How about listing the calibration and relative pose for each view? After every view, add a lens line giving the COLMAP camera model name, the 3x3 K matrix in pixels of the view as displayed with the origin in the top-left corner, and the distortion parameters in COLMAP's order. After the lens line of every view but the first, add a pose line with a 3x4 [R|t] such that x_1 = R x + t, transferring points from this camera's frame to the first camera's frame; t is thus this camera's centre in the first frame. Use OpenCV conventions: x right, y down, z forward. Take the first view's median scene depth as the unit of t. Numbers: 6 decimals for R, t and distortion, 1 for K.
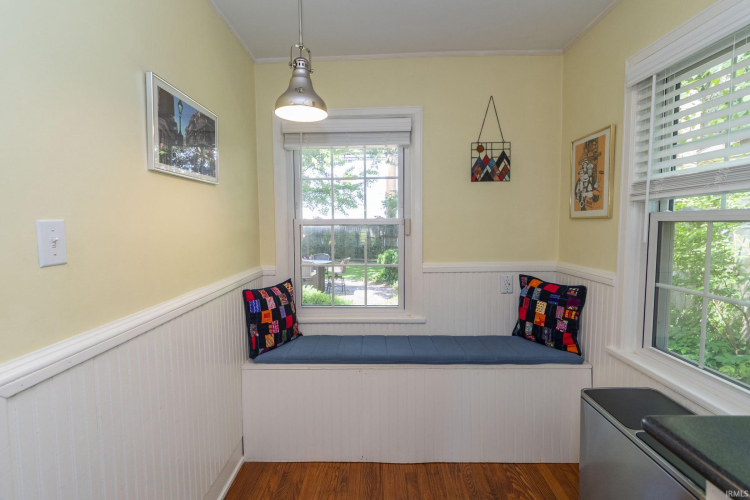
lens RADIAL K [[331.7, 0, 377.1], [0, 331.7, 249.3], [0, 0, 1]] dist [-0.005069, -0.001387]
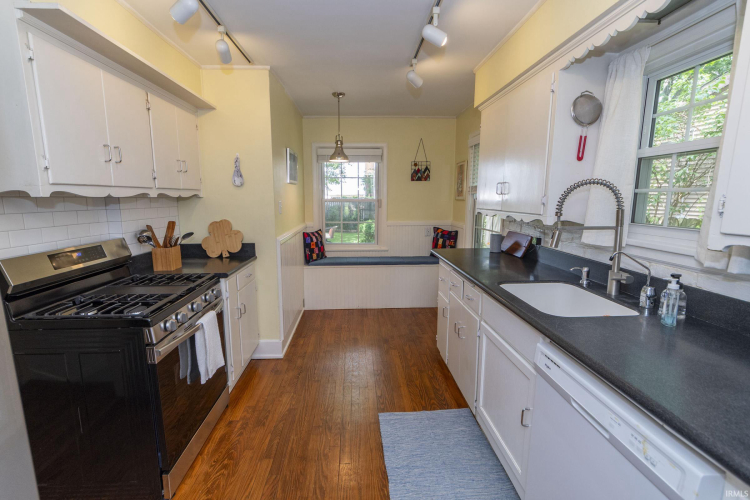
lens RADIAL K [[331.7, 0, 373.3], [0, 331.7, 248.6], [0, 0, 1]] dist [-0.005069, -0.001387]
pose [[0.998342, 0.000999, 0.057554, -0.063549], [-0.005247, 0.997266, 0.073708, 0.060775], [-0.057323, -0.073888, 0.995618, -1.046399]]
